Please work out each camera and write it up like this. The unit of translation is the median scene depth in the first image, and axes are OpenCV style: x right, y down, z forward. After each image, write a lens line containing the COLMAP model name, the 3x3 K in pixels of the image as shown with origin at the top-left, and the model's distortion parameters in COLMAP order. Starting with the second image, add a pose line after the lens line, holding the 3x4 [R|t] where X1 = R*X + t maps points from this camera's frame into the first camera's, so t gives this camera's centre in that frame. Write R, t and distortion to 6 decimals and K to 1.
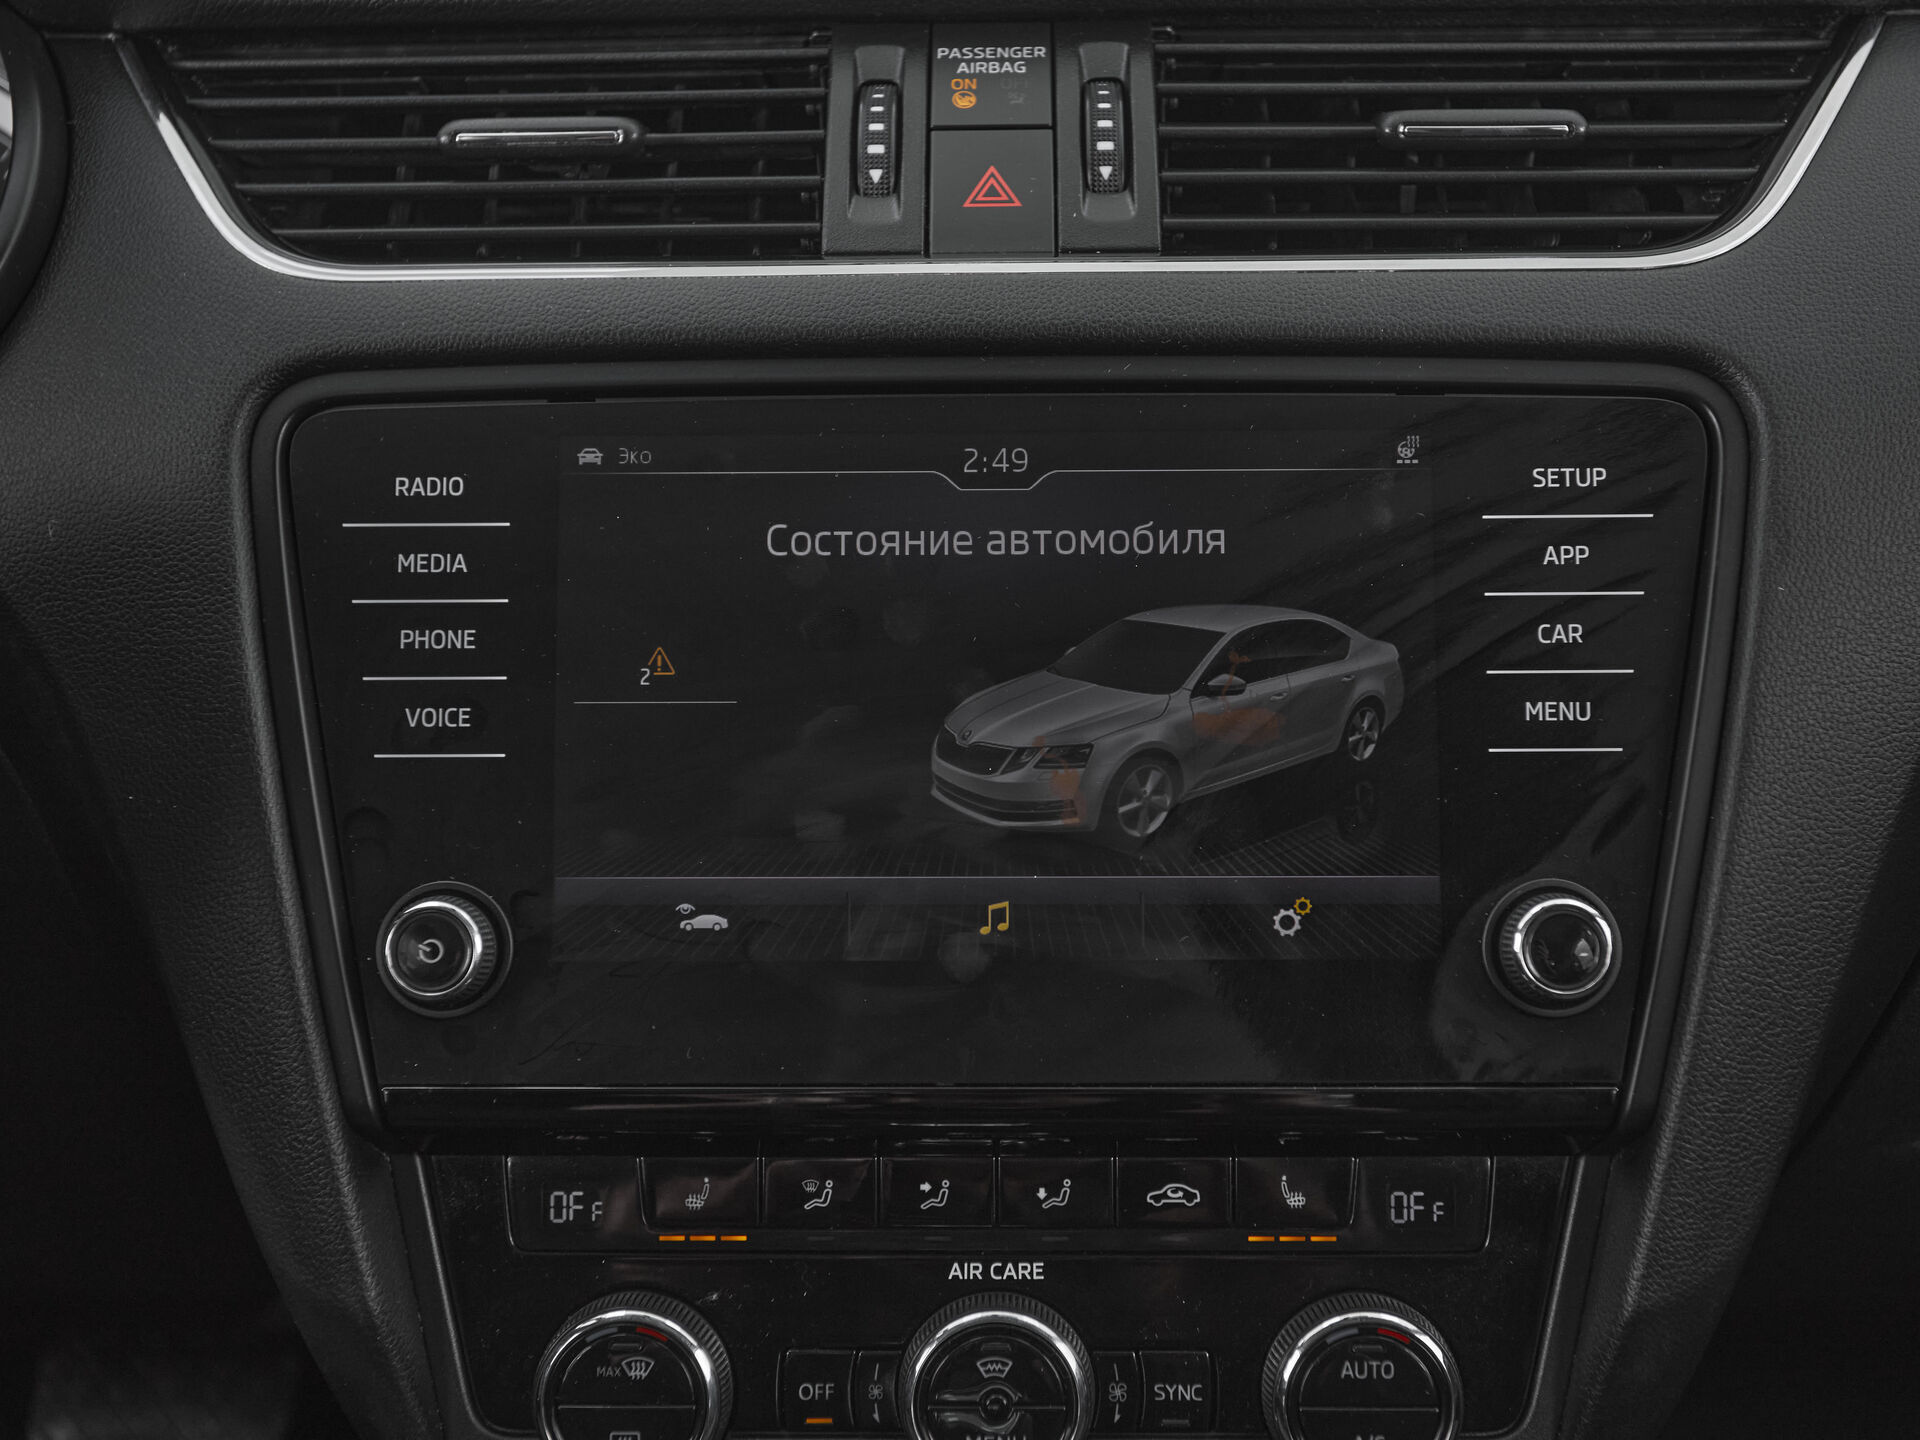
lens RADIAL K [[2294.5, 0, 960.0], [0, 2294.5, 720.0], [0, 0, 1]] dist [0.003364, 0.048749]
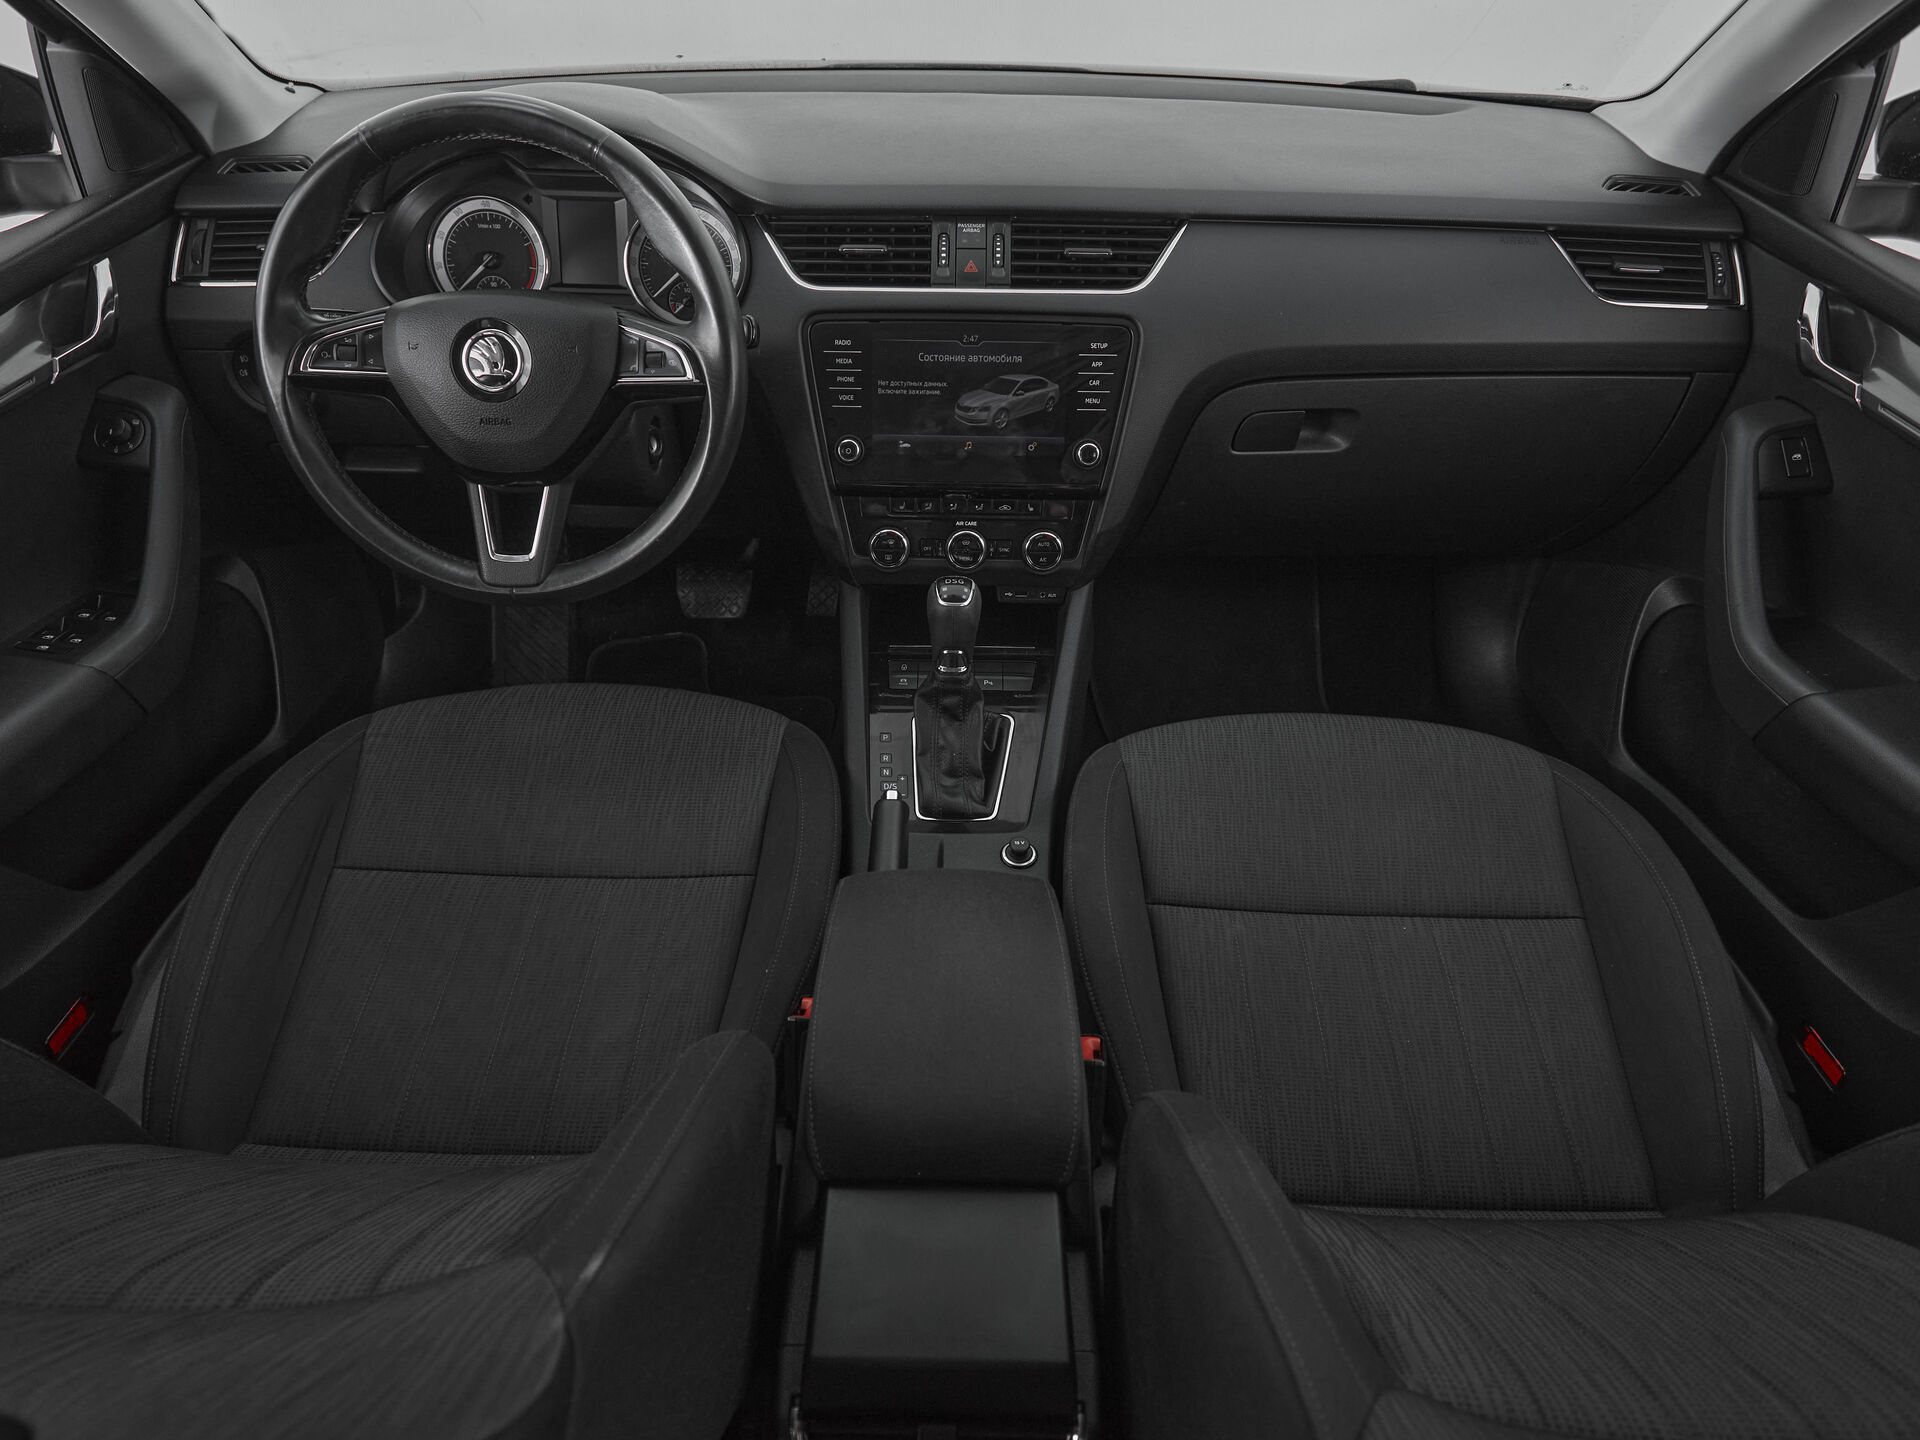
lens RADIAL K [[1199.7, 0, 945.8], [0, 1199.7, 776.2], [0, 0, 1]] dist [0.007465, -0.006332]
pose [[0.999768, 0.011937, 0.017914, -0.064615], [-0.017531, 0.934414, 0.355757, -0.148901], [-0.012493, -0.355988, 0.934407, -1.477835]]
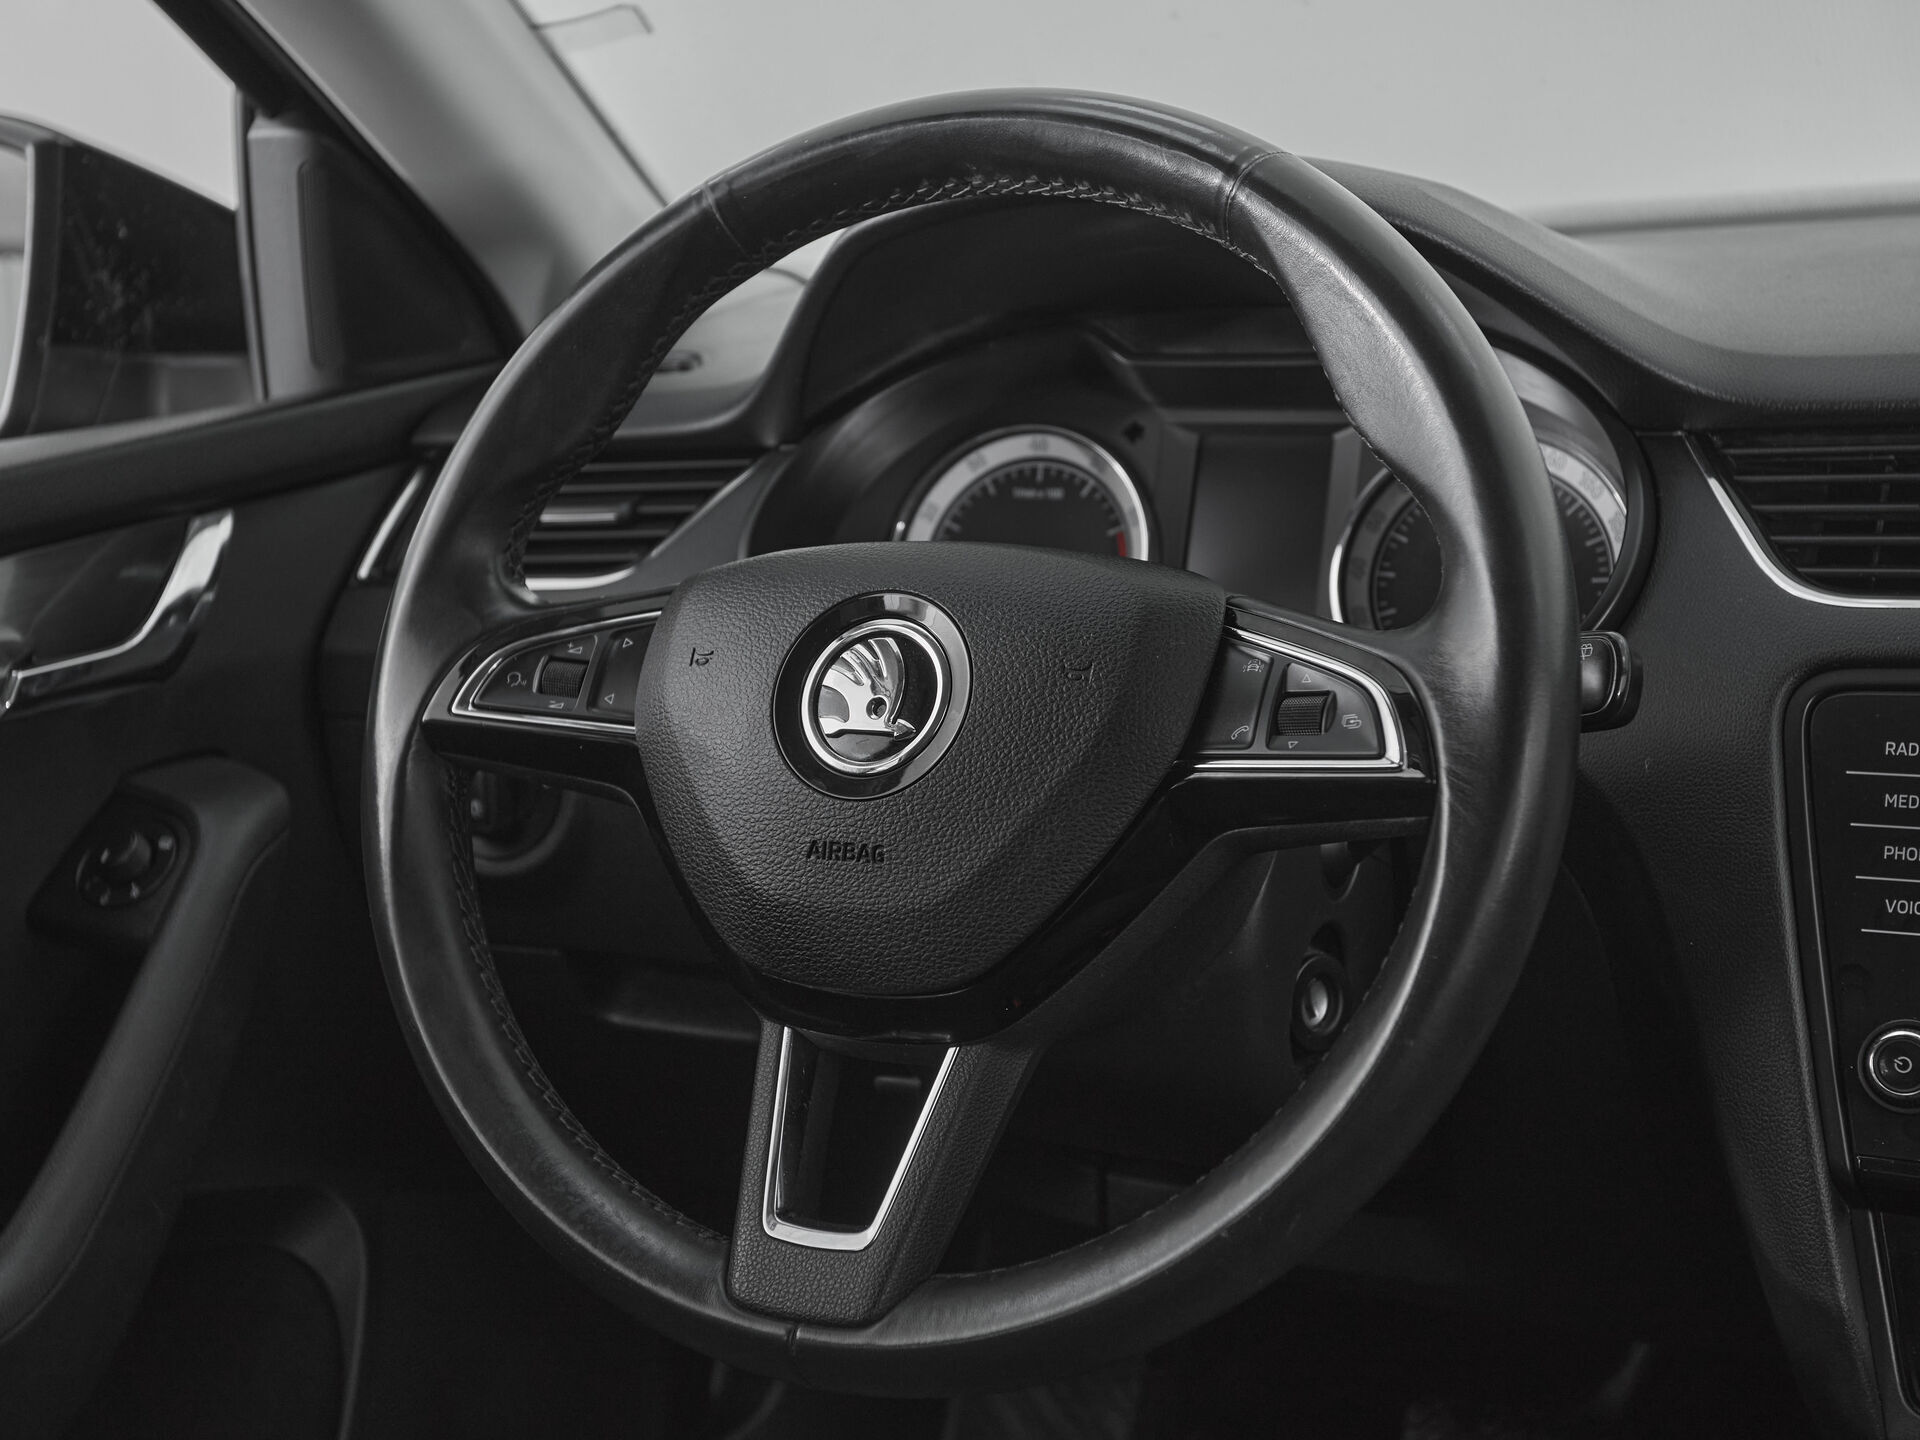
lens RADIAL K [[2544.5, 0, 957.2], [0, 2544.5, 743.0], [0, 0, 1]] dist [0.025741, 0.095298]
pose [[0.898274, 0.050780, -0.436492, -0.066595], [-0.087211, 0.994143, -0.063821, 0.051446], [0.430695, 0.095396, 0.897441, -0.726978]]
